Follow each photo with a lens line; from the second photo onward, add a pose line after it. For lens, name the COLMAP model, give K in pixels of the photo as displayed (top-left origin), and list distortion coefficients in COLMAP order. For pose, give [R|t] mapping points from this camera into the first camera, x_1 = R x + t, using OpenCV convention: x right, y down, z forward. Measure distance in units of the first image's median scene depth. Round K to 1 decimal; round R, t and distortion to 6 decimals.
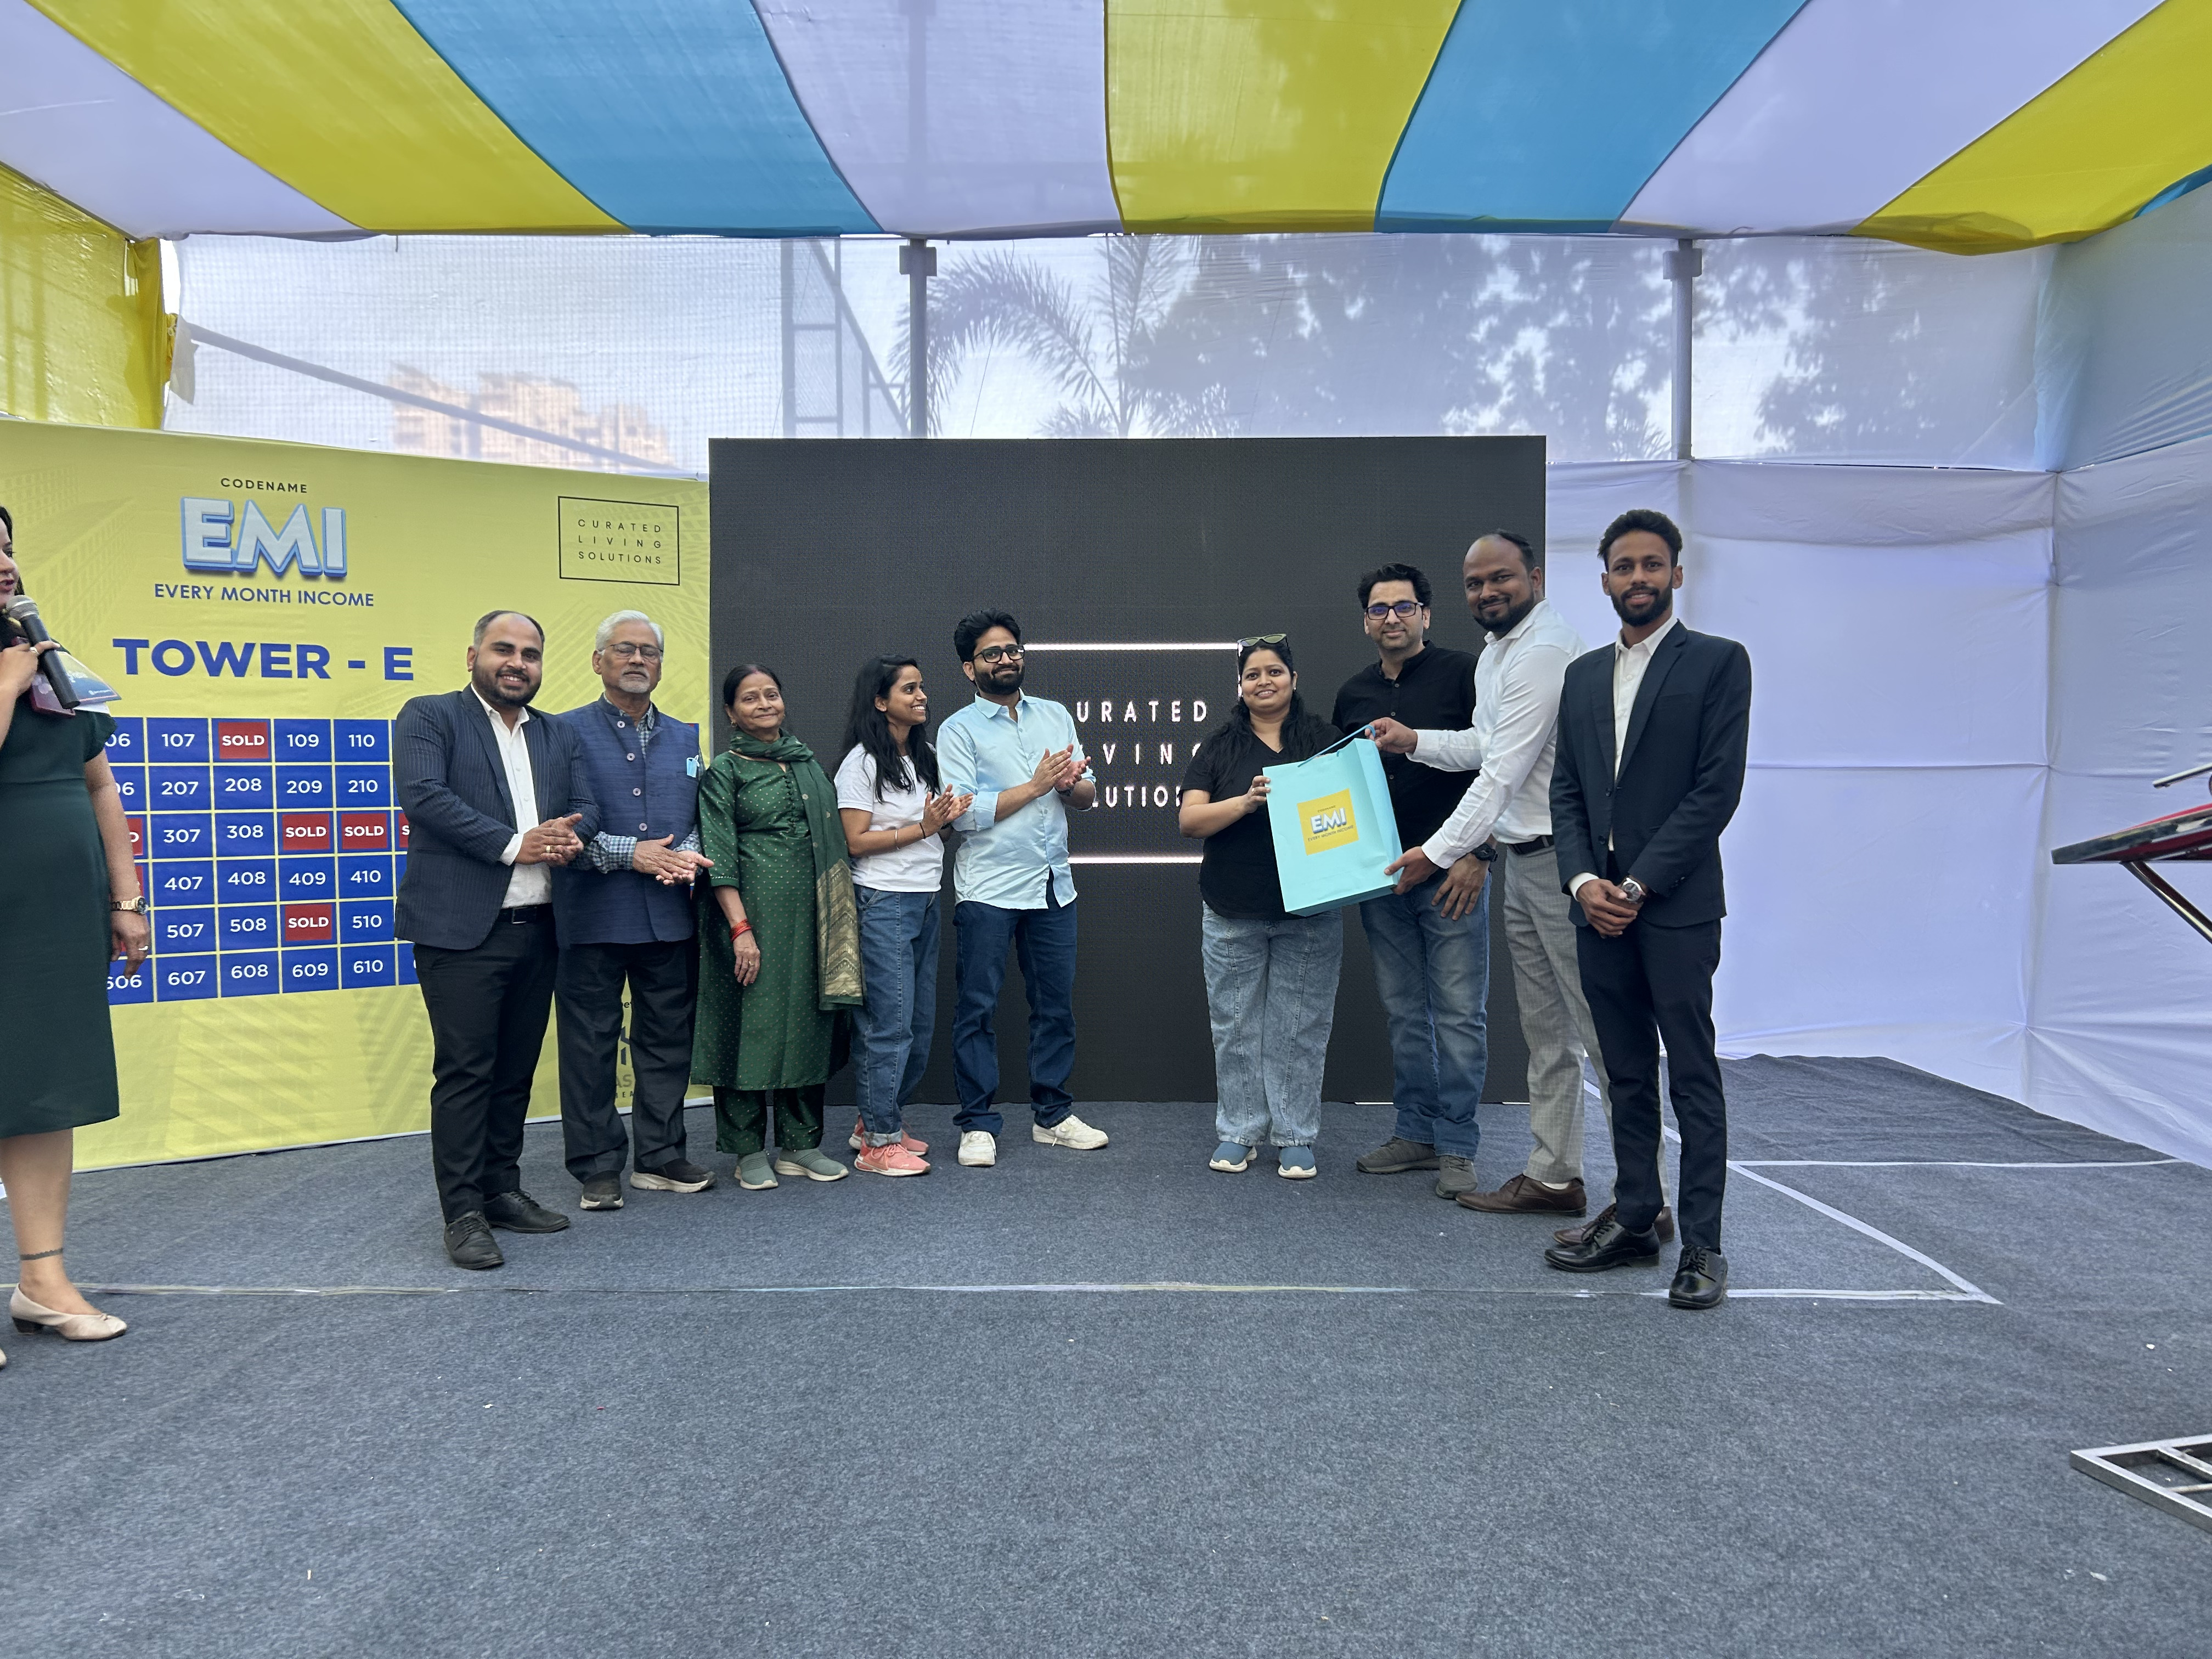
lens RADIAL K [[1694.1, 0, 1106.1], [0, 1694.1, 836.6], [0, 0, 1]] dist [0.033148, -0.038828]
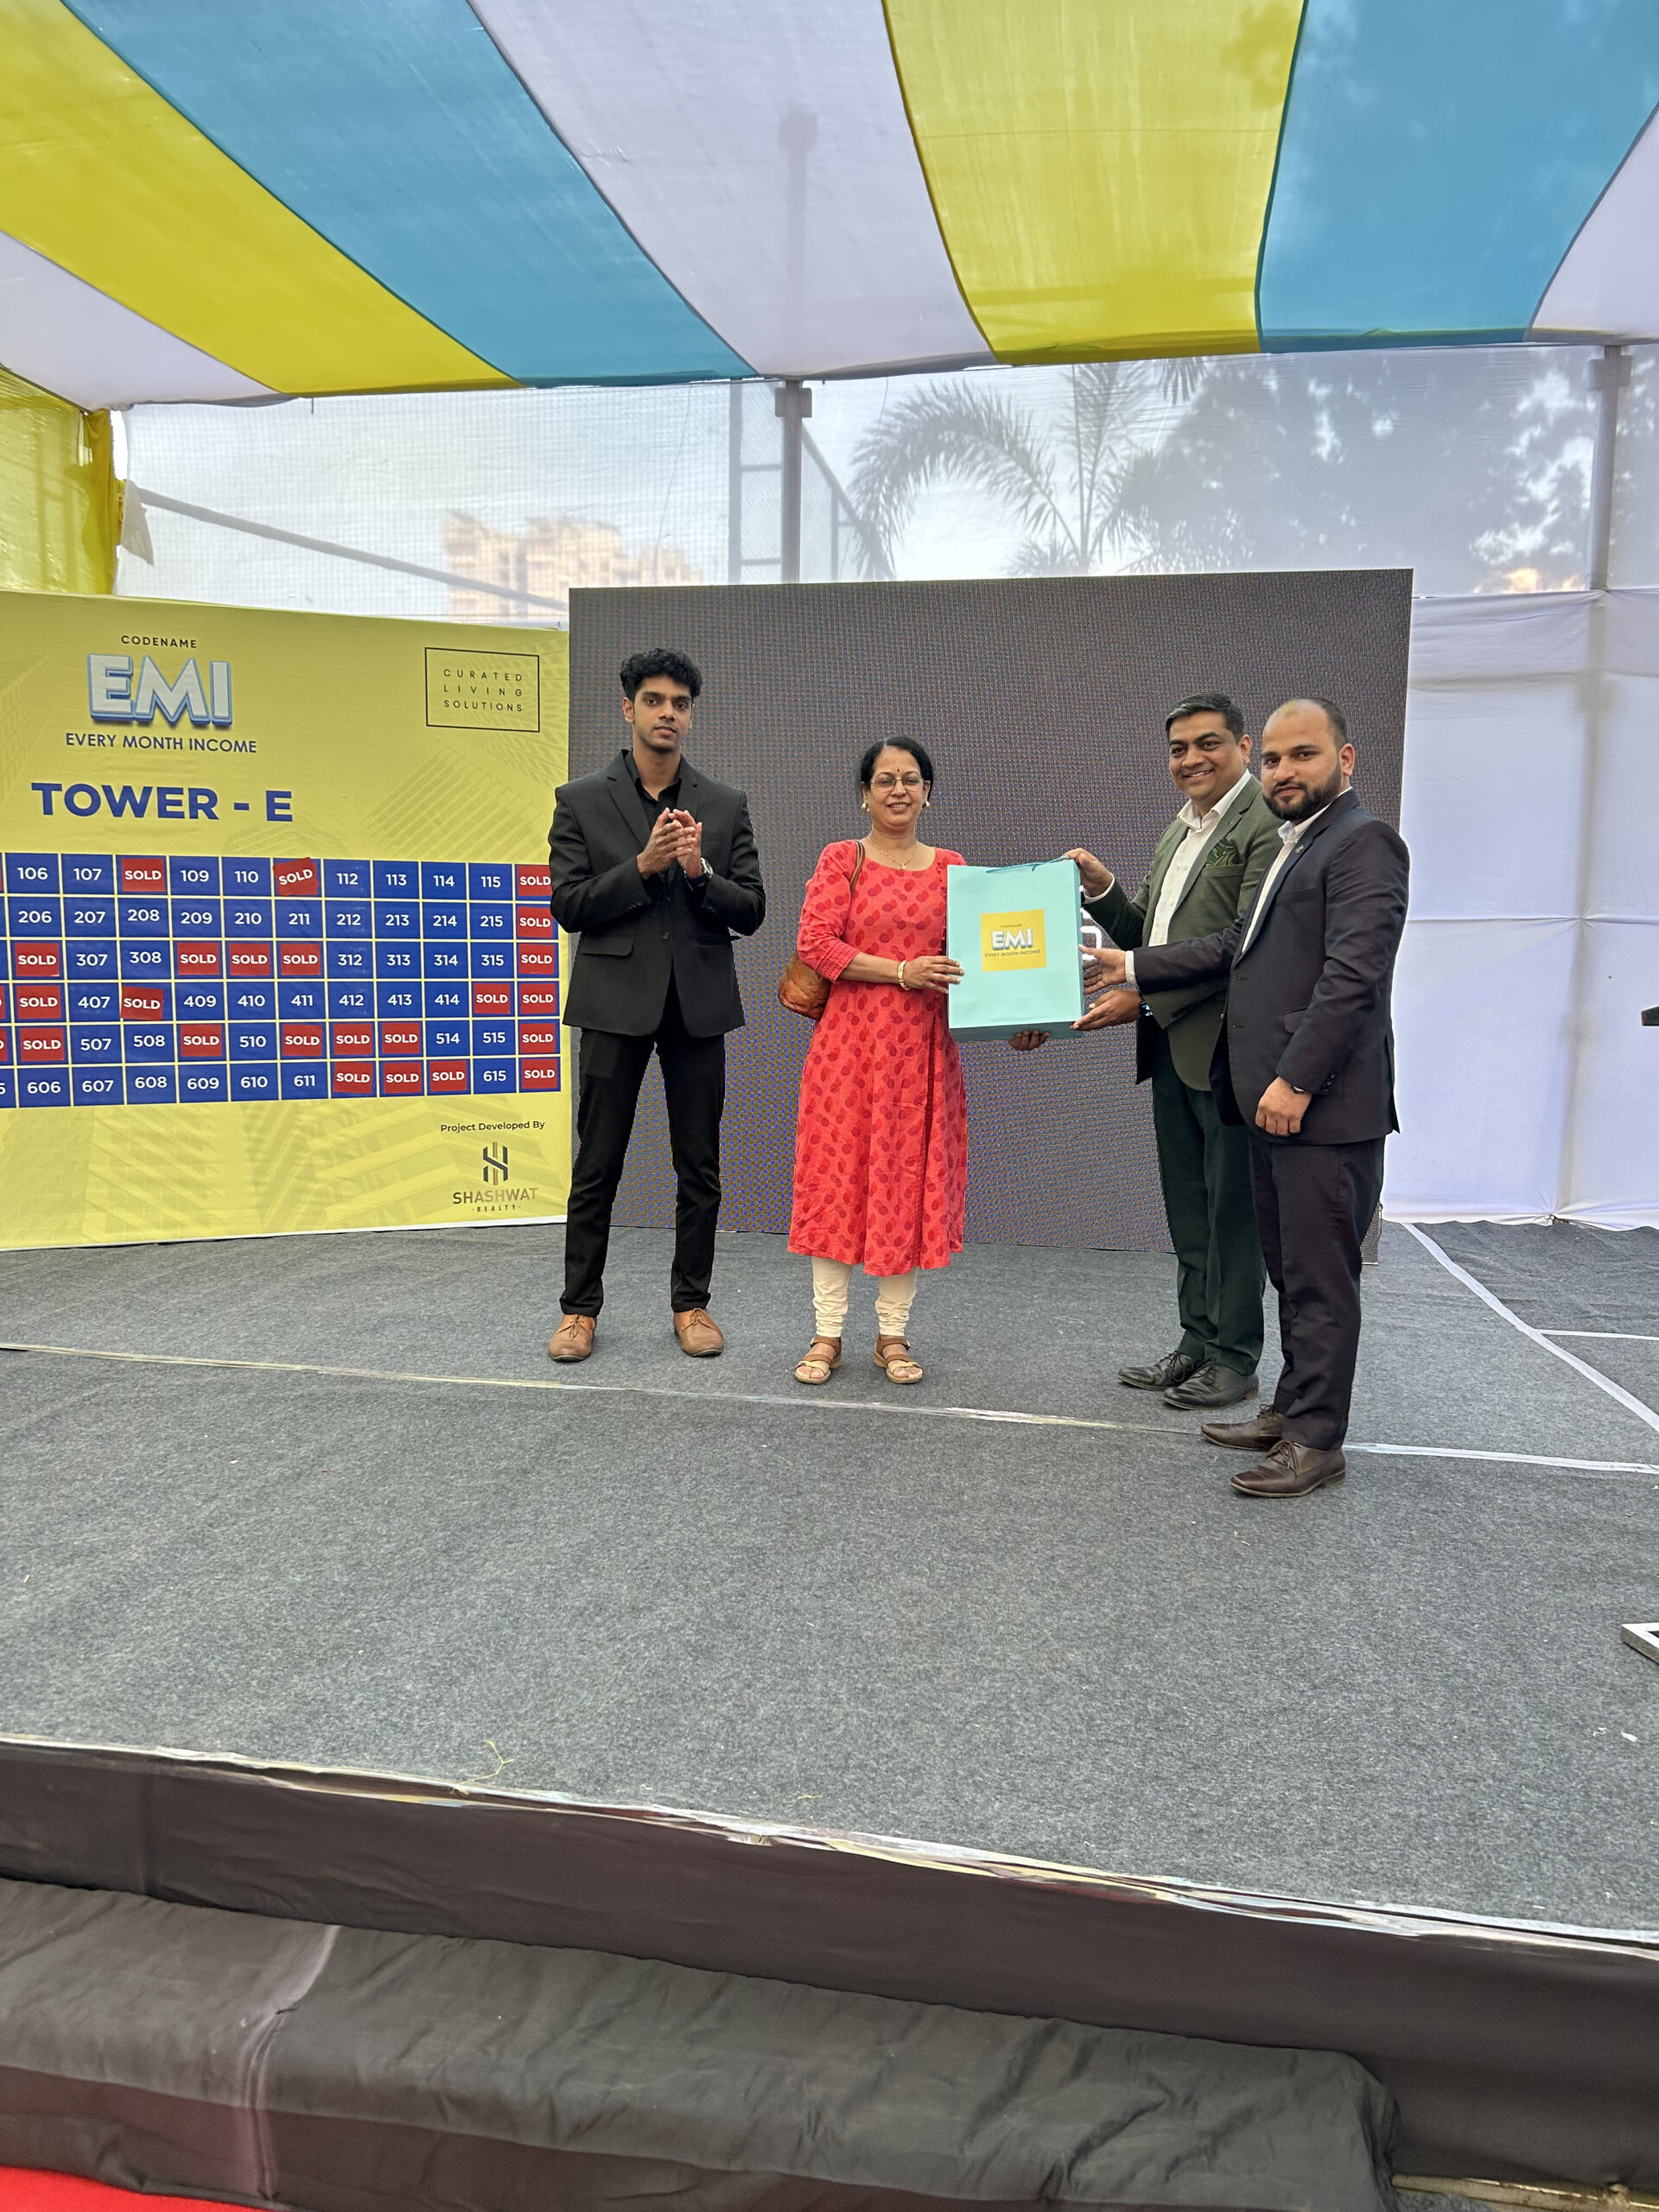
lens RADIAL K [[1694.1, 0, 811.0], [0, 1694.1, 1112.6], [0, 0, 1]] dist [0.033148, -0.038828]
pose [[0.982399, 0.037436, -0.183006, 0.126125], [-0.023295, 0.996617, 0.078820, 0.000294], [0.185338, -0.073170, 0.979947, -0.019768]]
